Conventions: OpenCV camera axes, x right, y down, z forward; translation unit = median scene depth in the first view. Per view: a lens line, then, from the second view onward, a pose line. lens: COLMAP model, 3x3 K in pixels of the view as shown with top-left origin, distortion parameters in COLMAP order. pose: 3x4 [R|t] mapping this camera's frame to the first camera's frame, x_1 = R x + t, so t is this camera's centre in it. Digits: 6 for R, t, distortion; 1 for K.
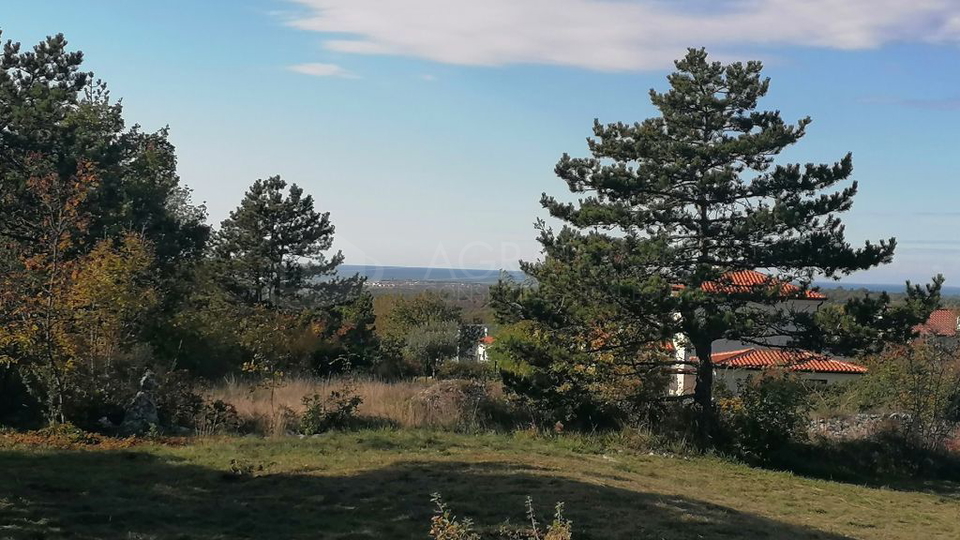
lens RADIAL K [[1929.4, 0, 472.3], [0, 1929.4, 261.5], [0, 0, 1]] dist [0.232006, 0.000000]
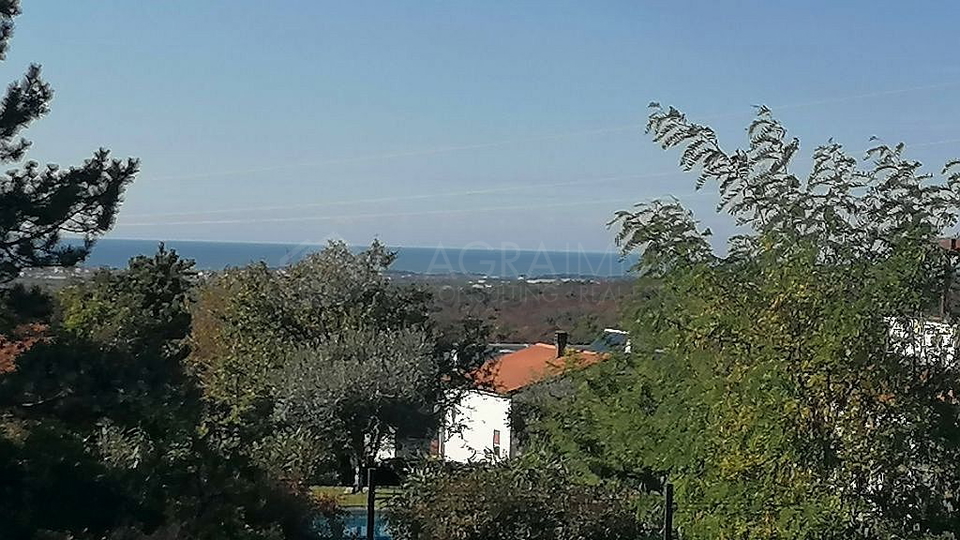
lens RADIAL K [[2986.3, 0, 471.0], [0, 2986.3, 271.2], [0, 0, 1]] dist [-0.027947, 0.000000]
pose [[0.999472, -0.010204, 0.030834, -0.020280], [0.010011, 0.999929, 0.006430, 0.021707], [-0.030898, -0.006118, 0.999504, 0.587587]]
